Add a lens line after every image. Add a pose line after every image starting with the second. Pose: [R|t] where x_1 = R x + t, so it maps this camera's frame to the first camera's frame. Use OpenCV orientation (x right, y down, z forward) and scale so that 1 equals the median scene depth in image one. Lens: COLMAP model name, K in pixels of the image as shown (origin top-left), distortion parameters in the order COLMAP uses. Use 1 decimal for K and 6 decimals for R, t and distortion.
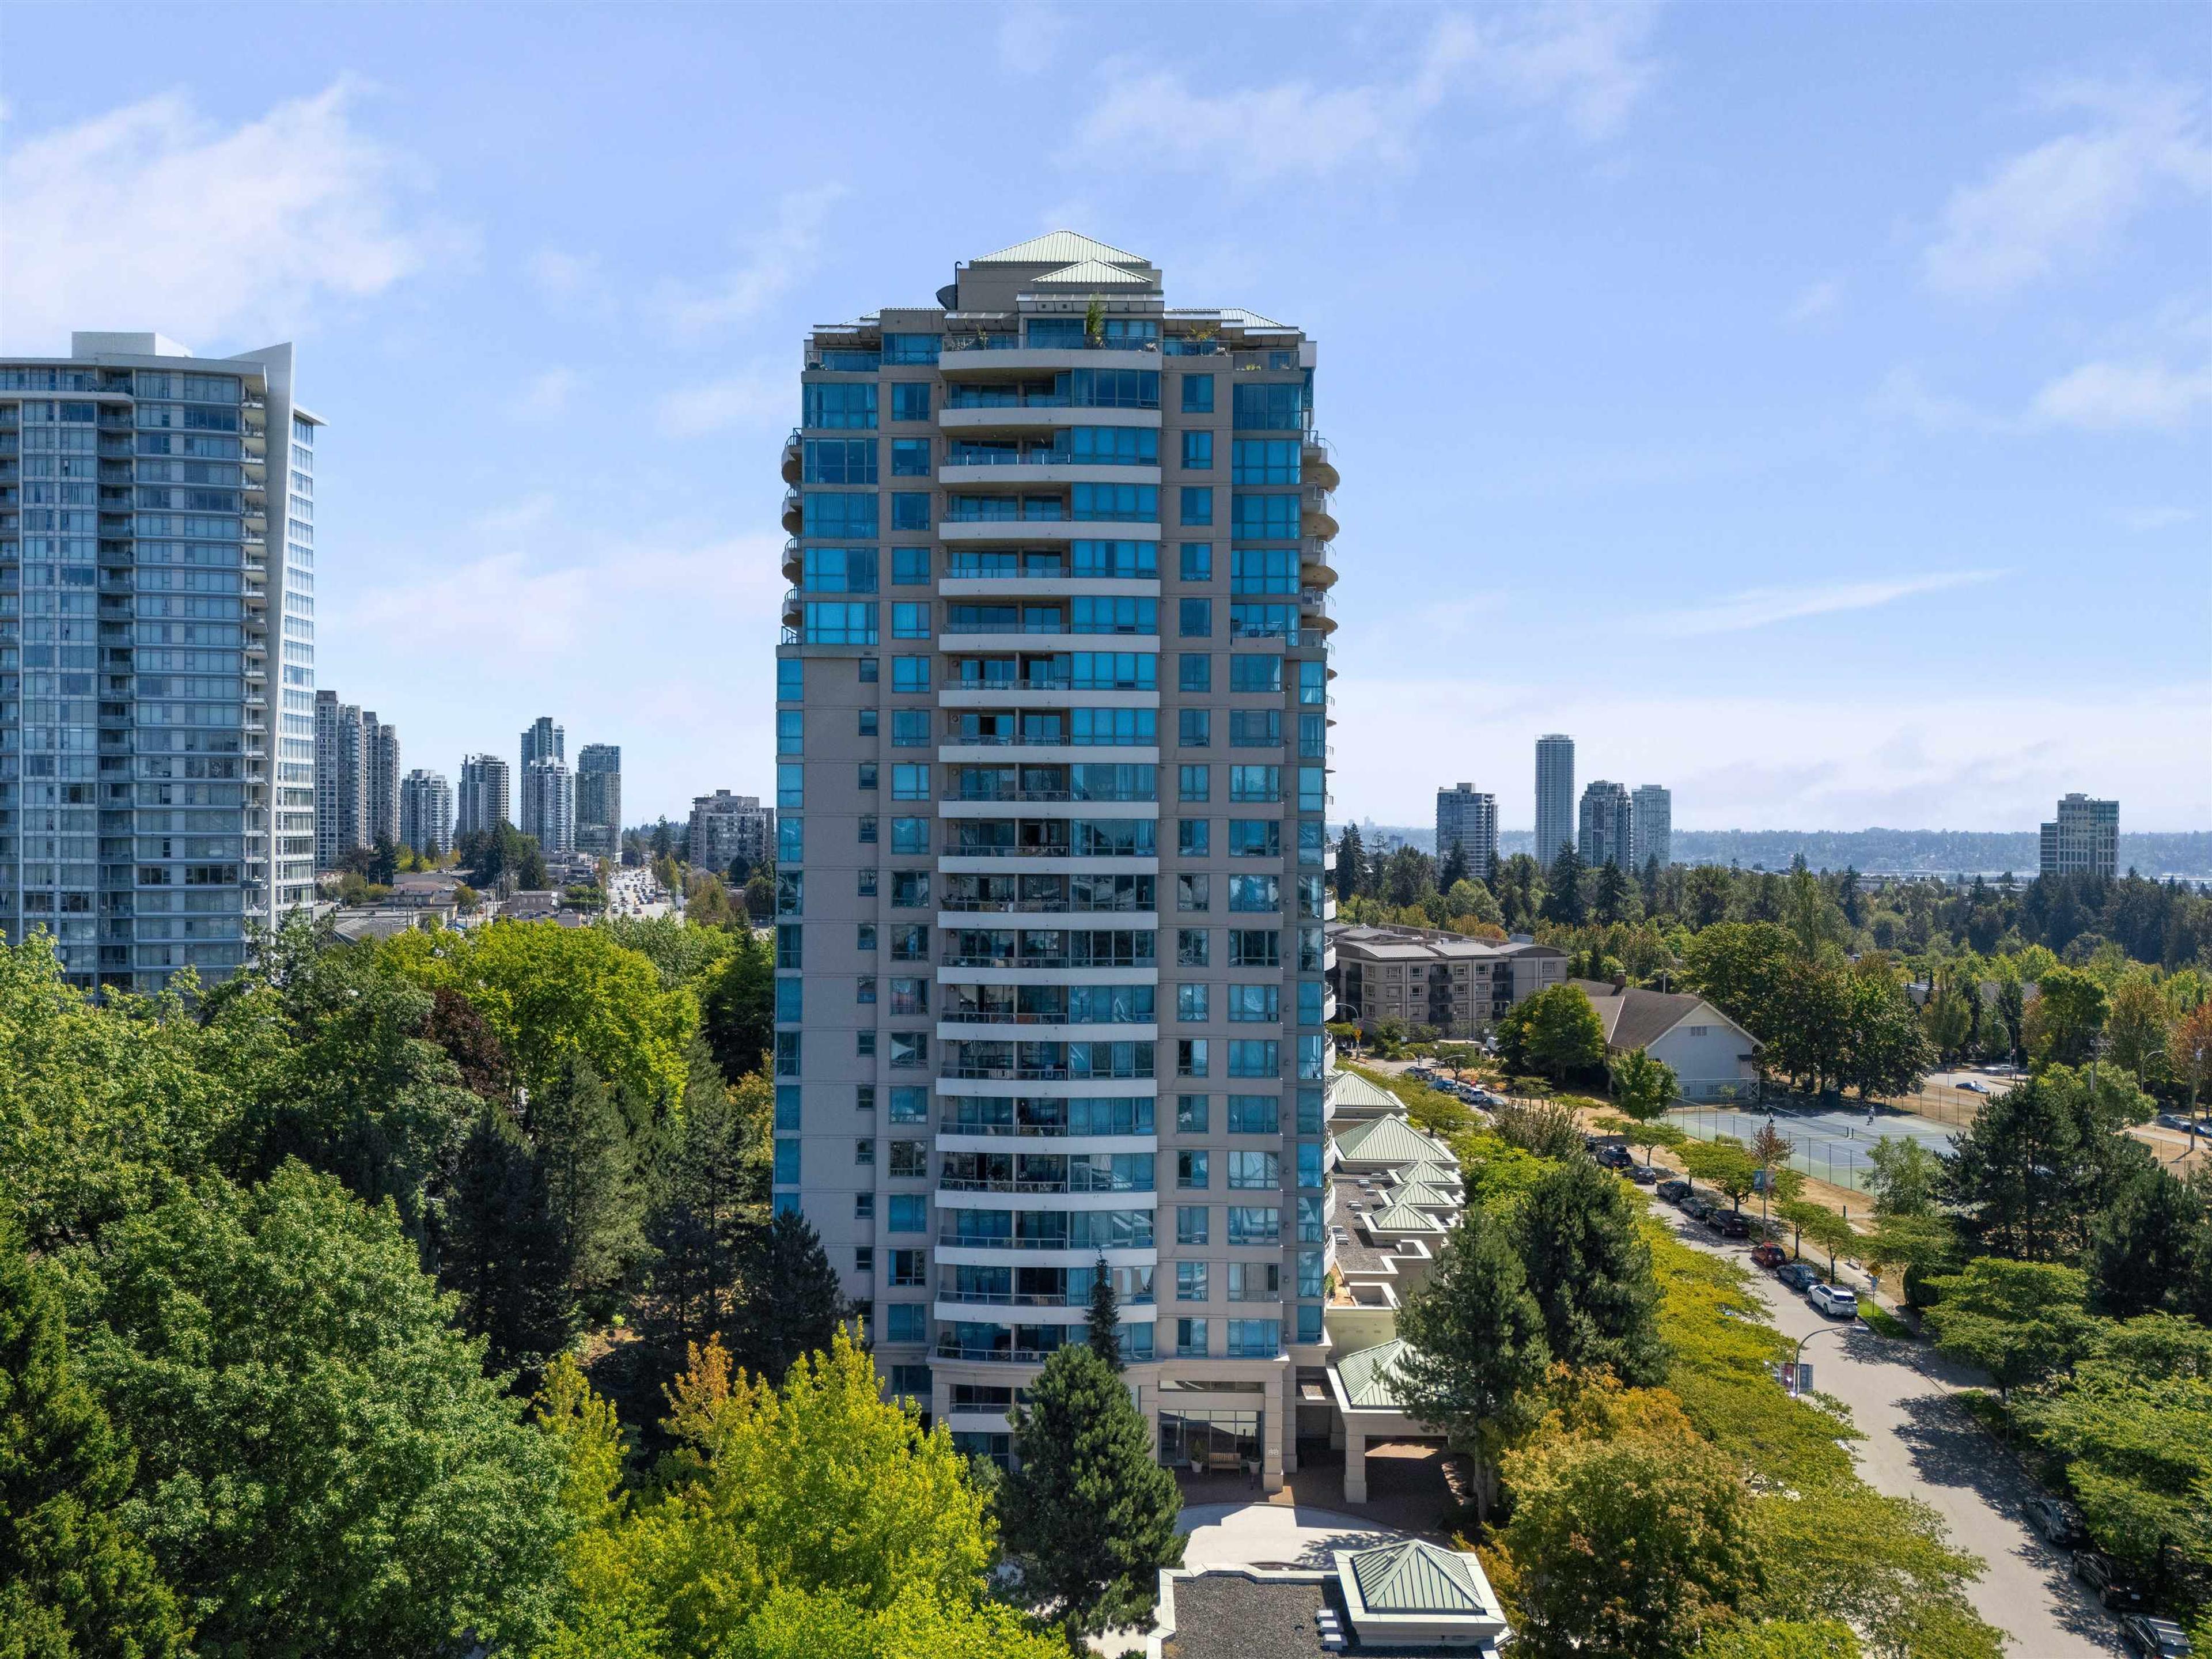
lens RADIAL K [[1672.5, 0, 1107.7], [0, 1672.5, 825.7], [0, 0, 1]] dist [0.034725, -0.016427]
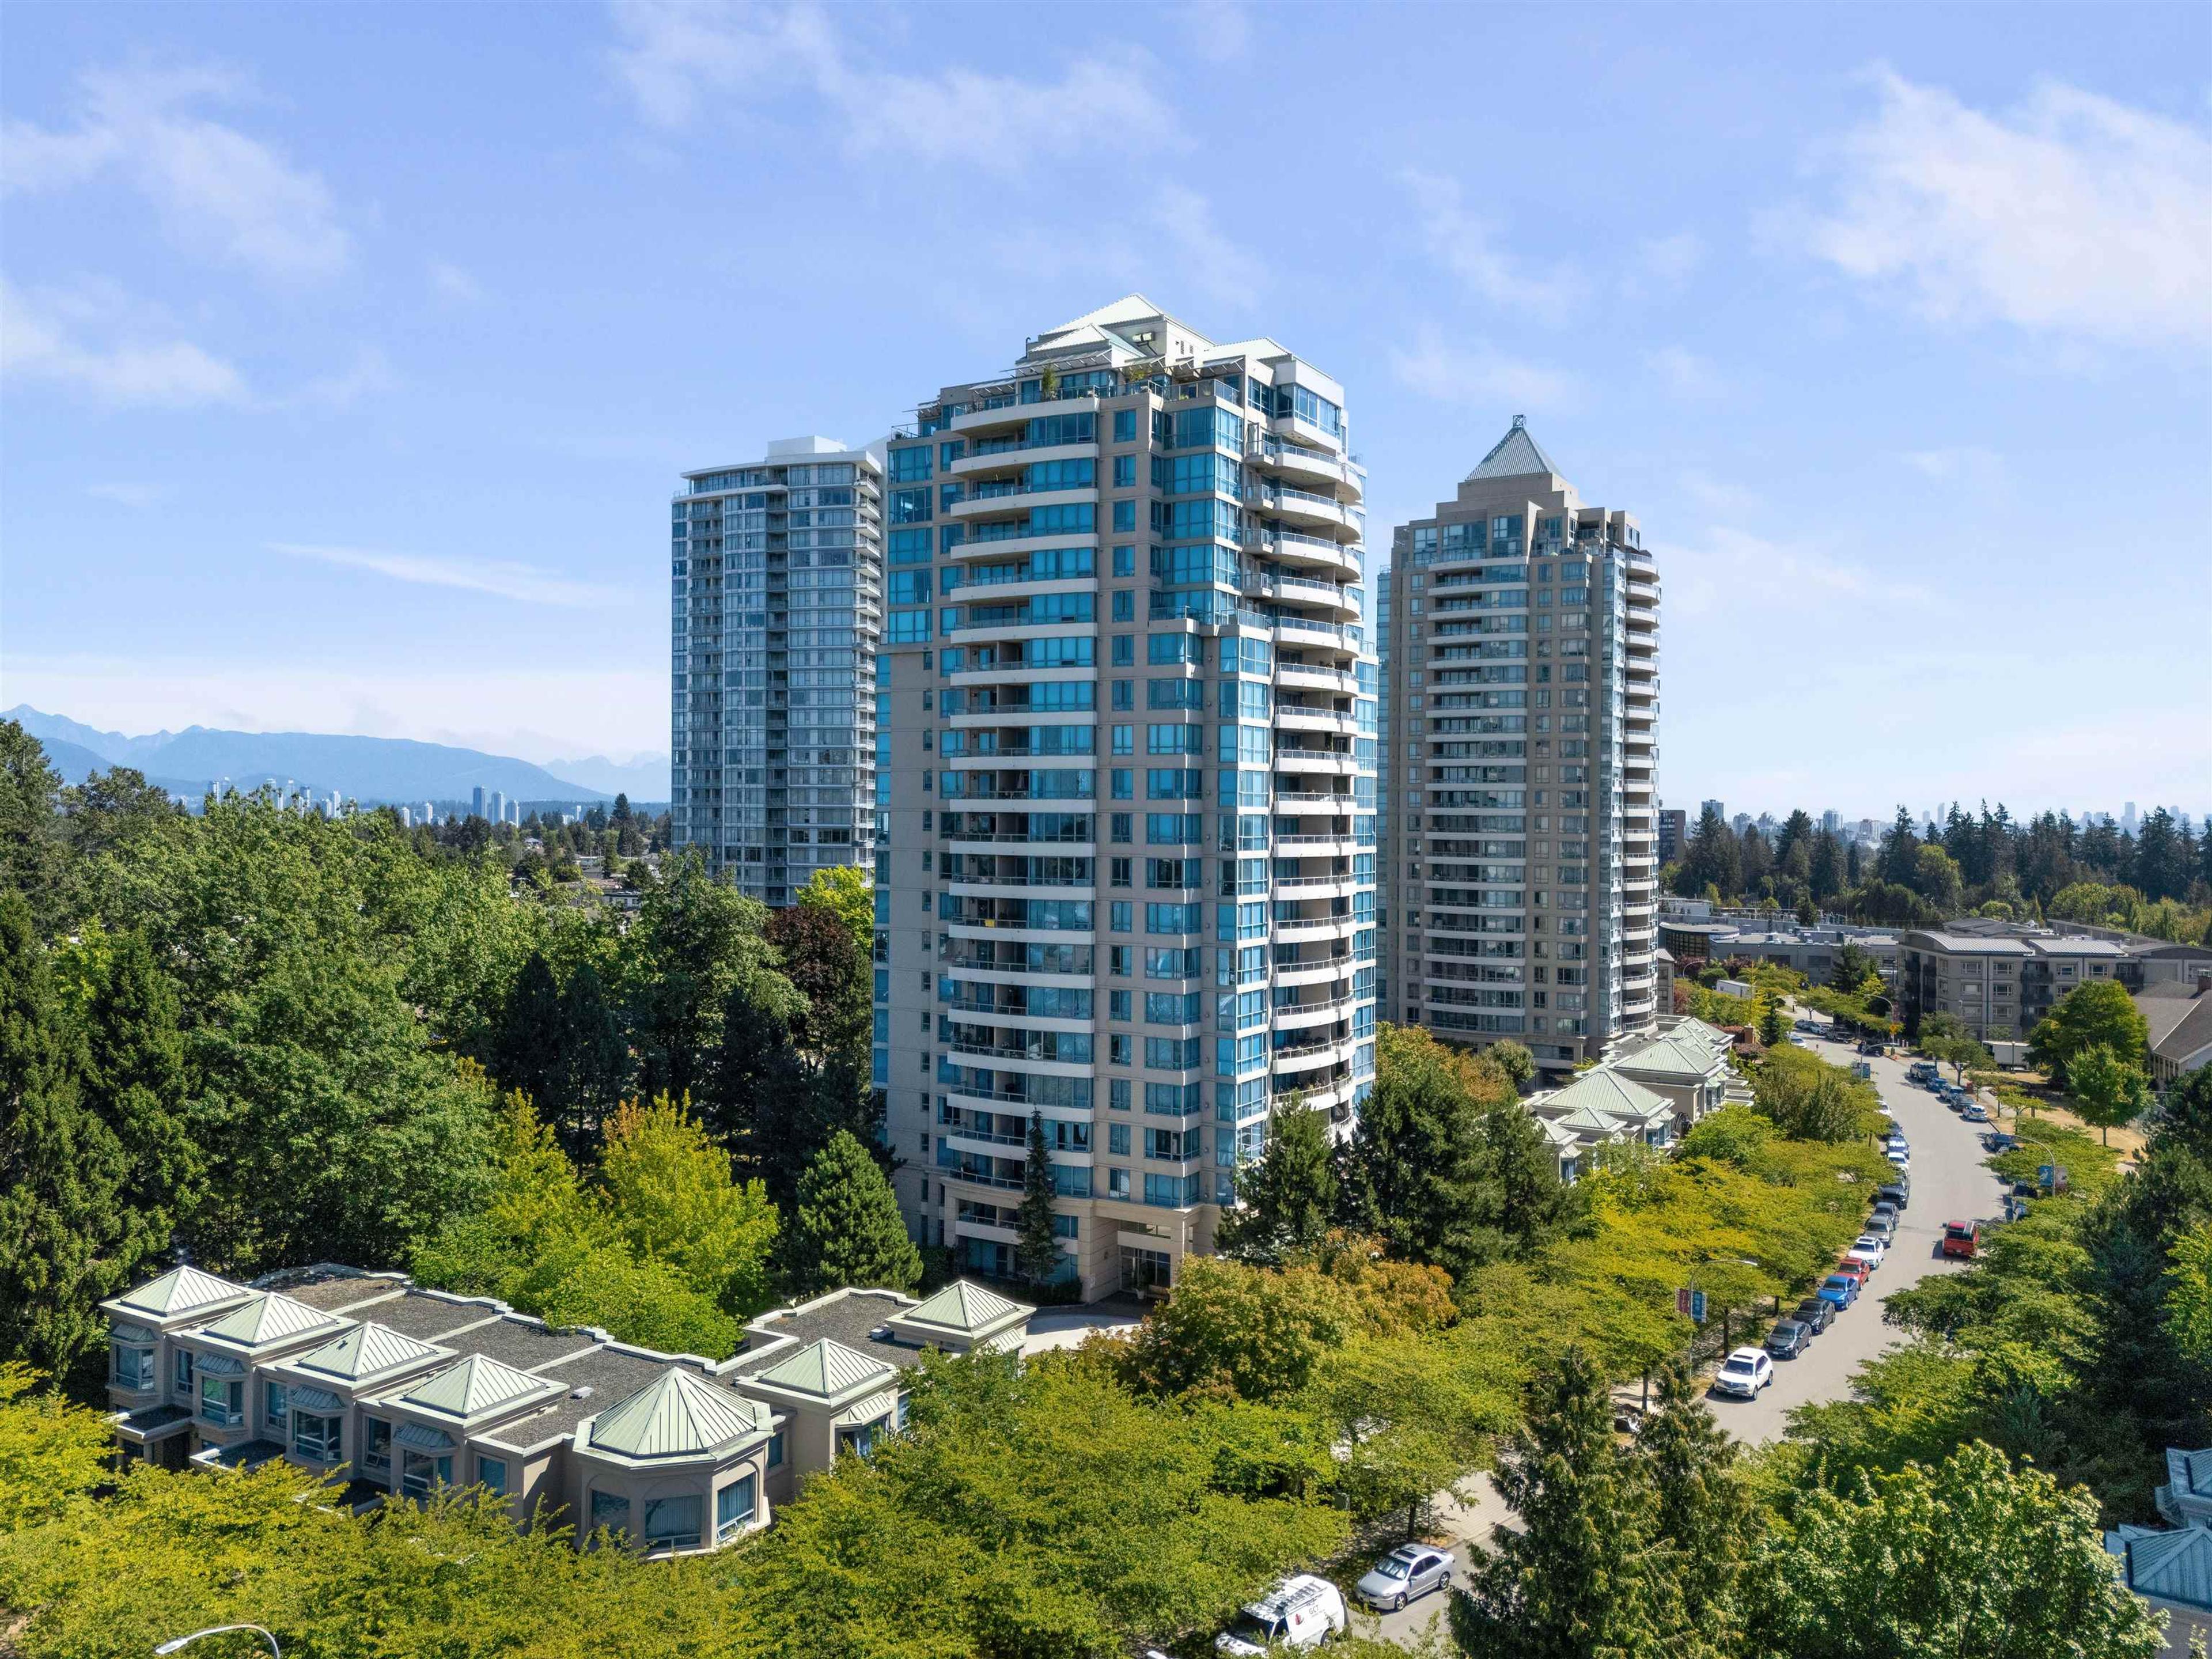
lens RADIAL K [[1672.5, 0, 1129.4], [0, 1672.5, 834.3], [0, 0, 1]] dist [0.034725, -0.016427]
pose [[0.865370, 0.007224, -0.501082, 0.673107], [-0.005409, 0.999972, 0.005075, 0.038147], [0.501105, -0.001681, 0.865385, -0.072688]]
